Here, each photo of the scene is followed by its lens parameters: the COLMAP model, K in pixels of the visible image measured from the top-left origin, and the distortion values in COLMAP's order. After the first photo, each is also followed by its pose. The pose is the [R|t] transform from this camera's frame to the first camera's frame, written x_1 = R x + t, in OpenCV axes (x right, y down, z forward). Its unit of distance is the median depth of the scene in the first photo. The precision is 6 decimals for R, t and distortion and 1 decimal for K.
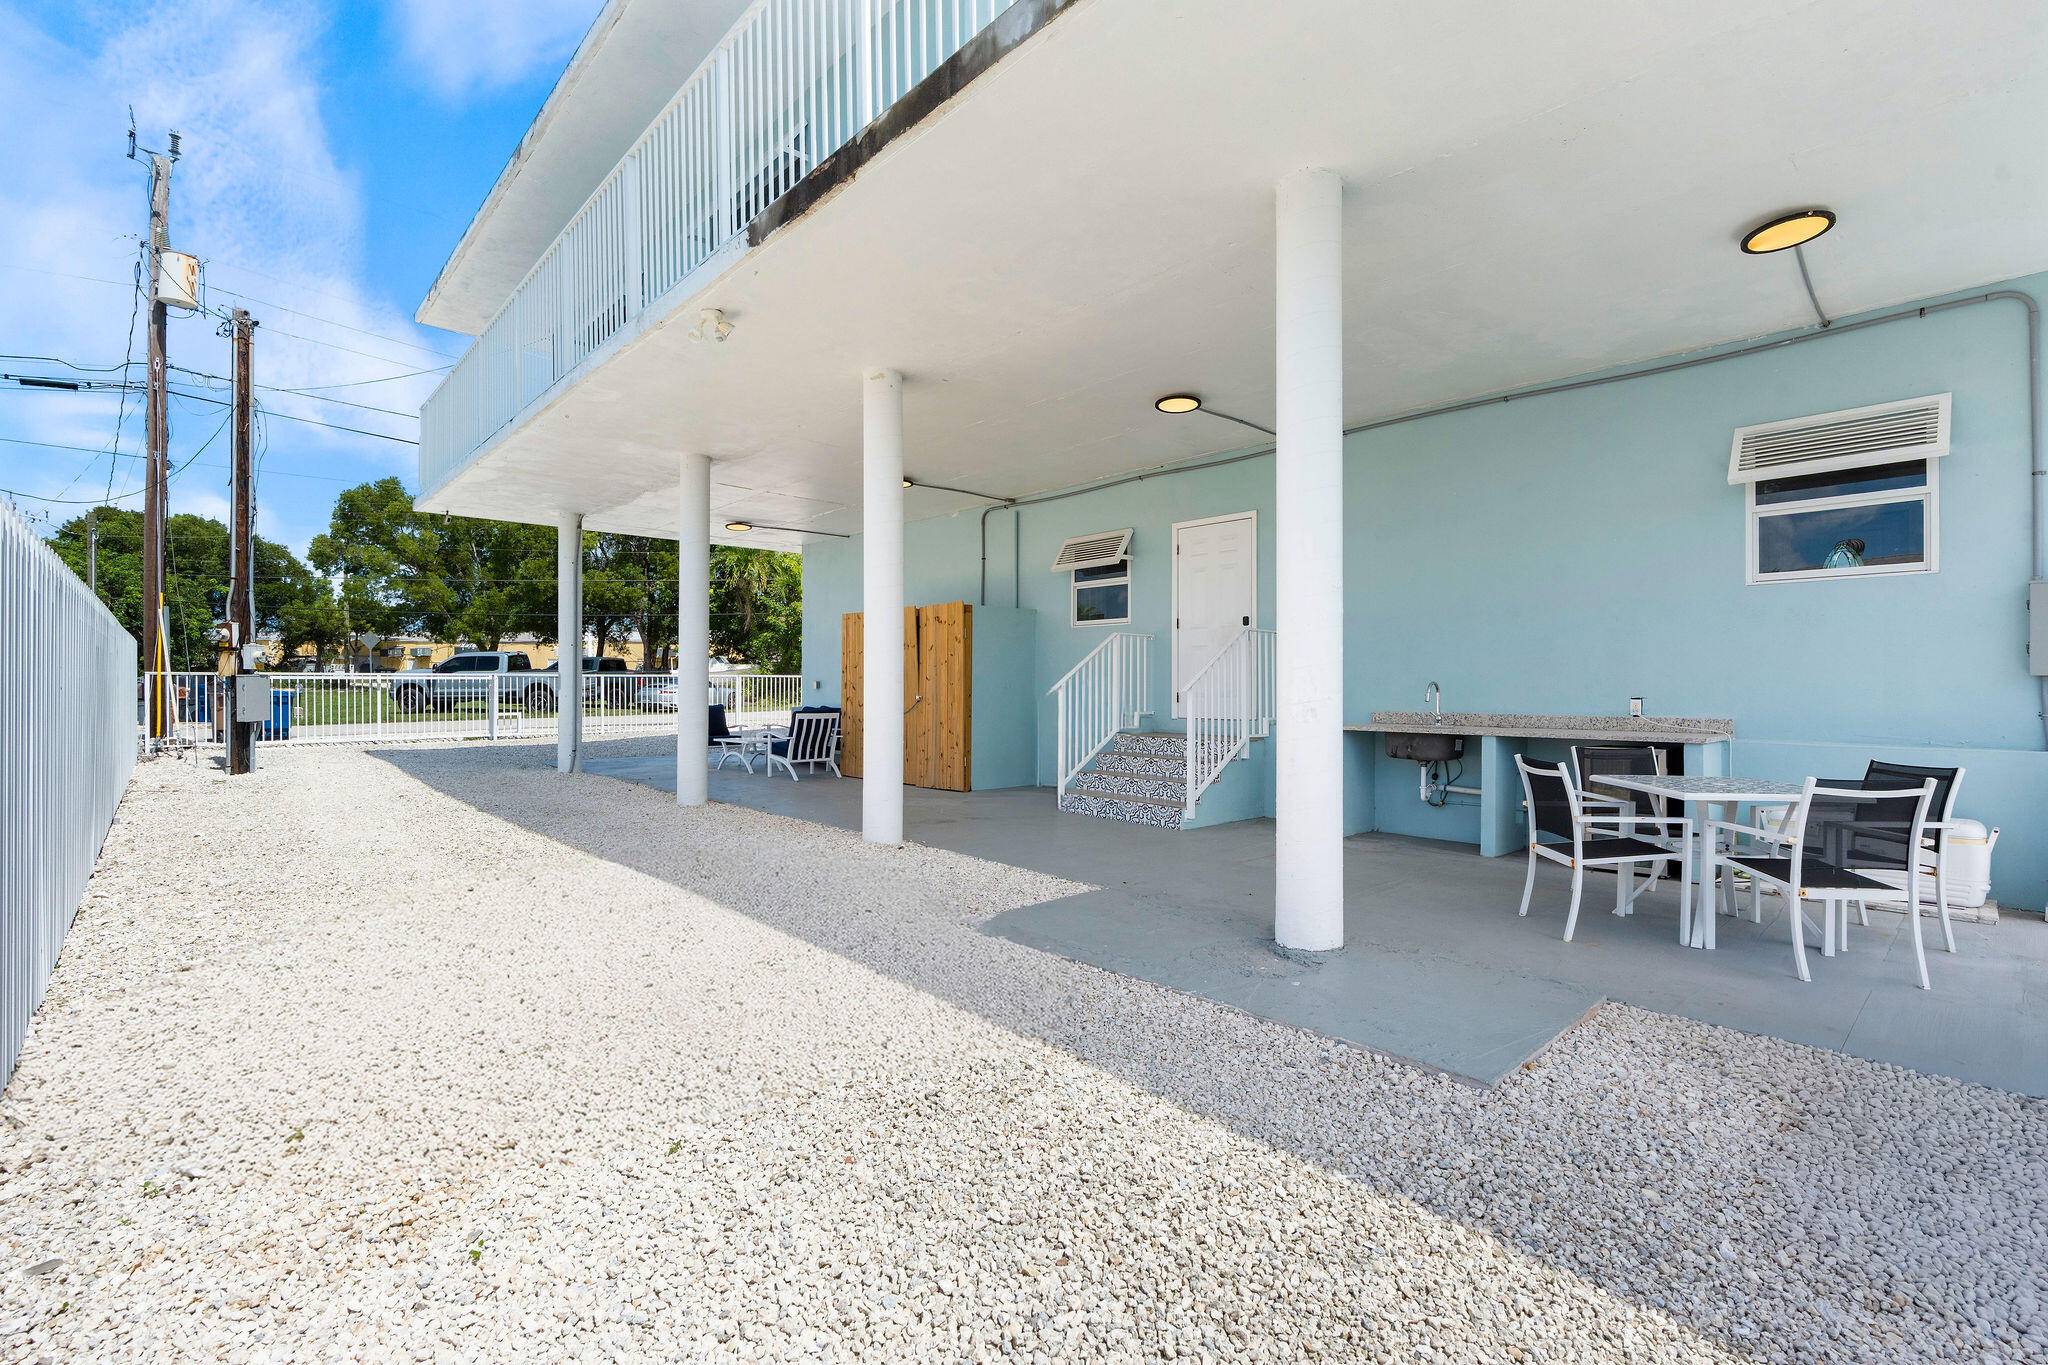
lens RADIAL K [[881.6, 0, 1024.0], [0, 881.6, 682.5], [0, 0, 1]] dist [-0.000020, -0.000002]
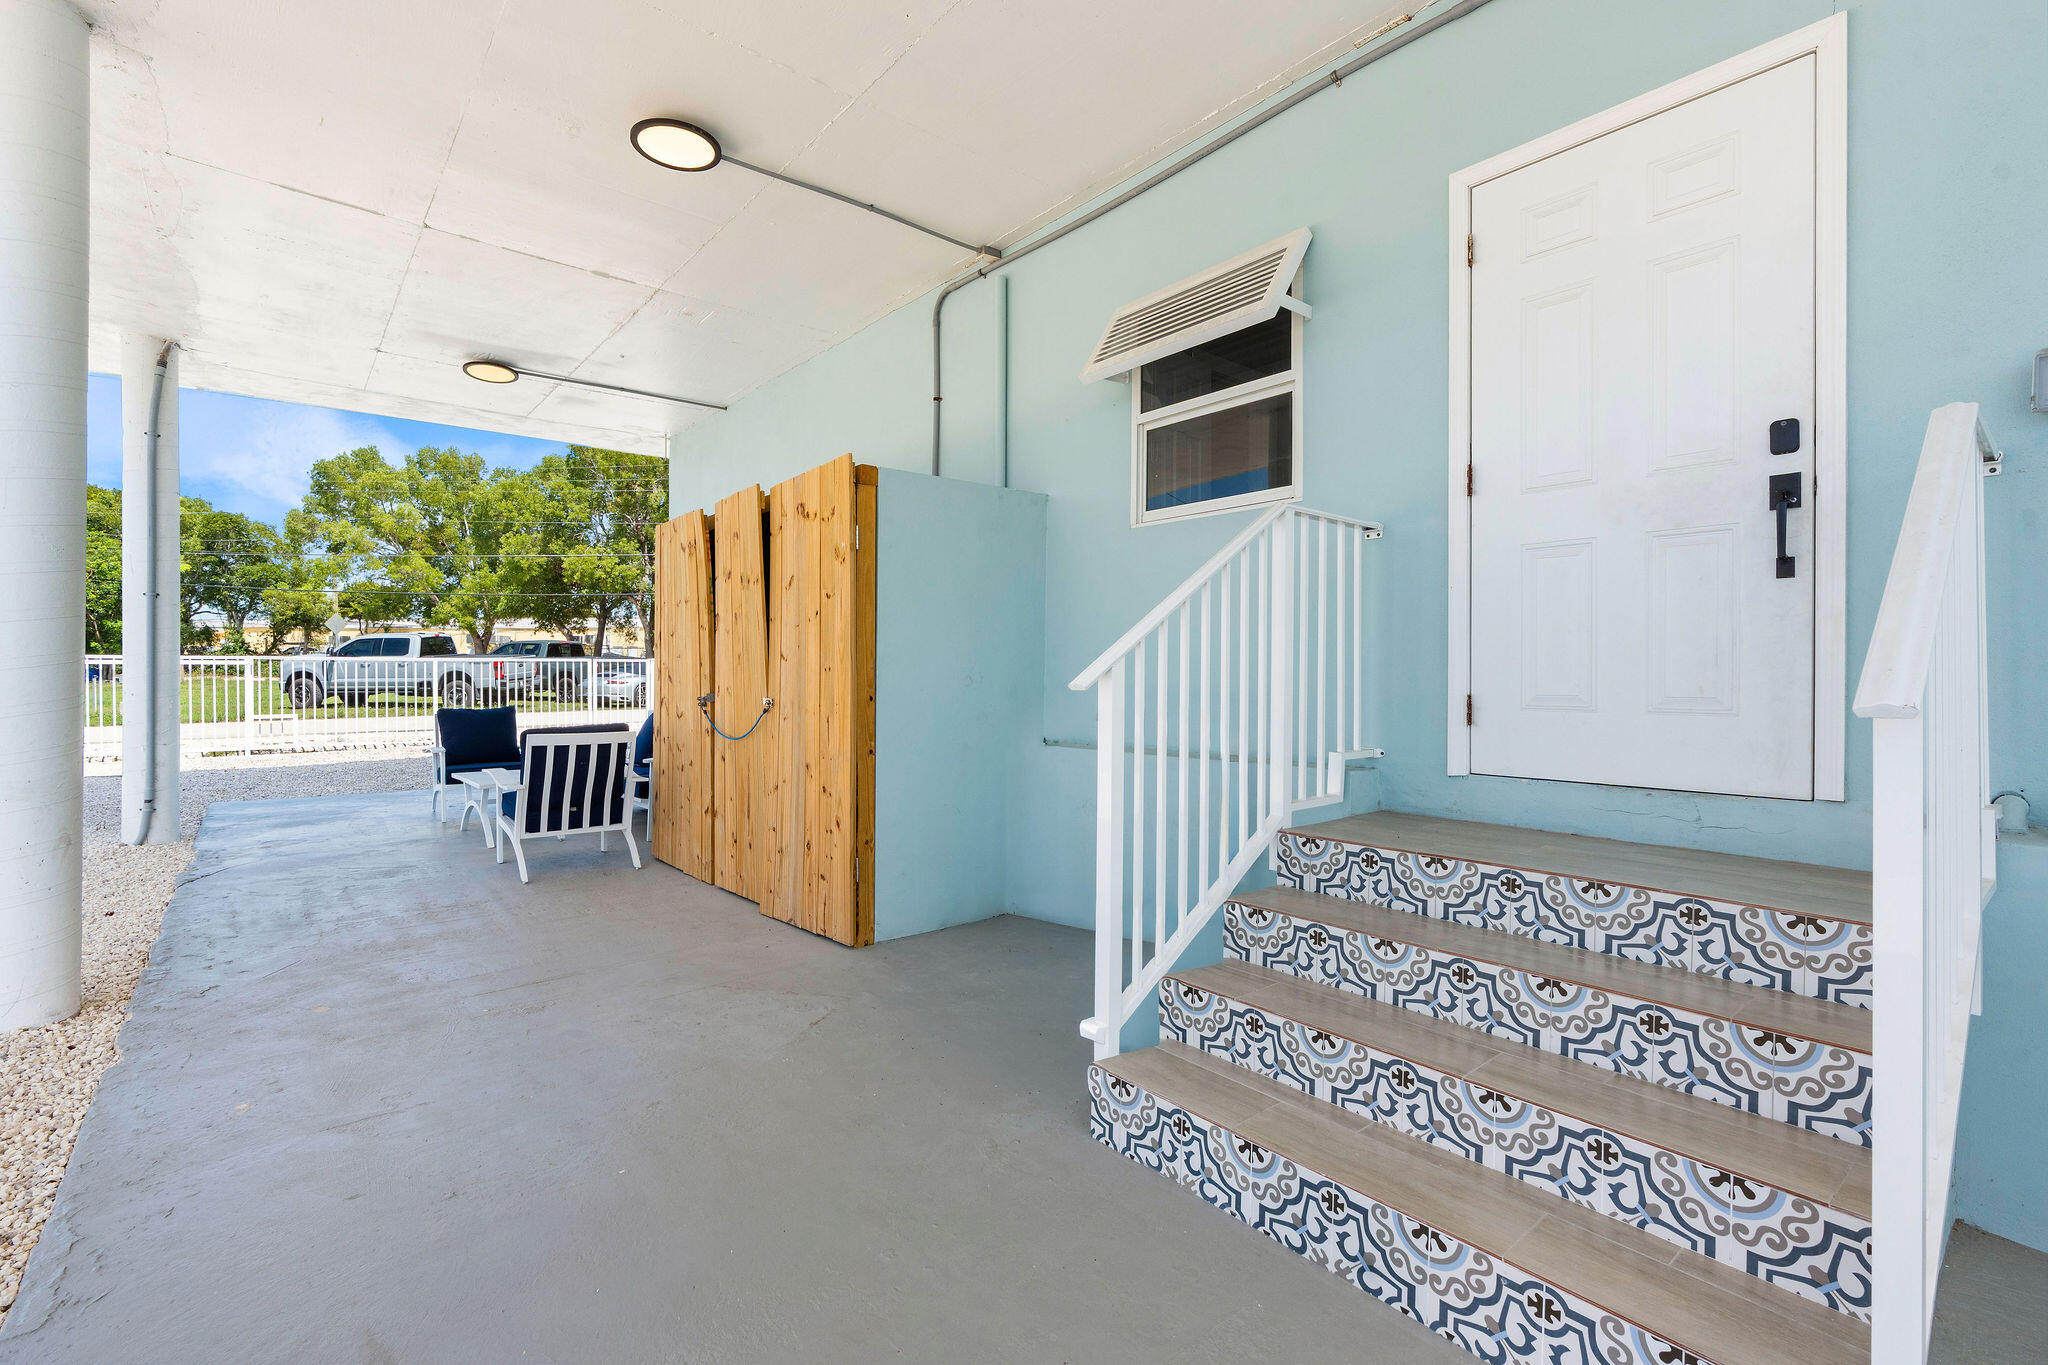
lens RADIAL K [[903.3, 0, 986.6], [0, 903.3, 668.2], [0, 0, 1]] dist [0.000834, 0.000089]
pose [[0.995834, -0.001046, -0.091178, 0.023581], [0.000769, 0.999995, -0.003066, 0.002283], [0.091181, 0.002983, 0.995830, 0.550733]]
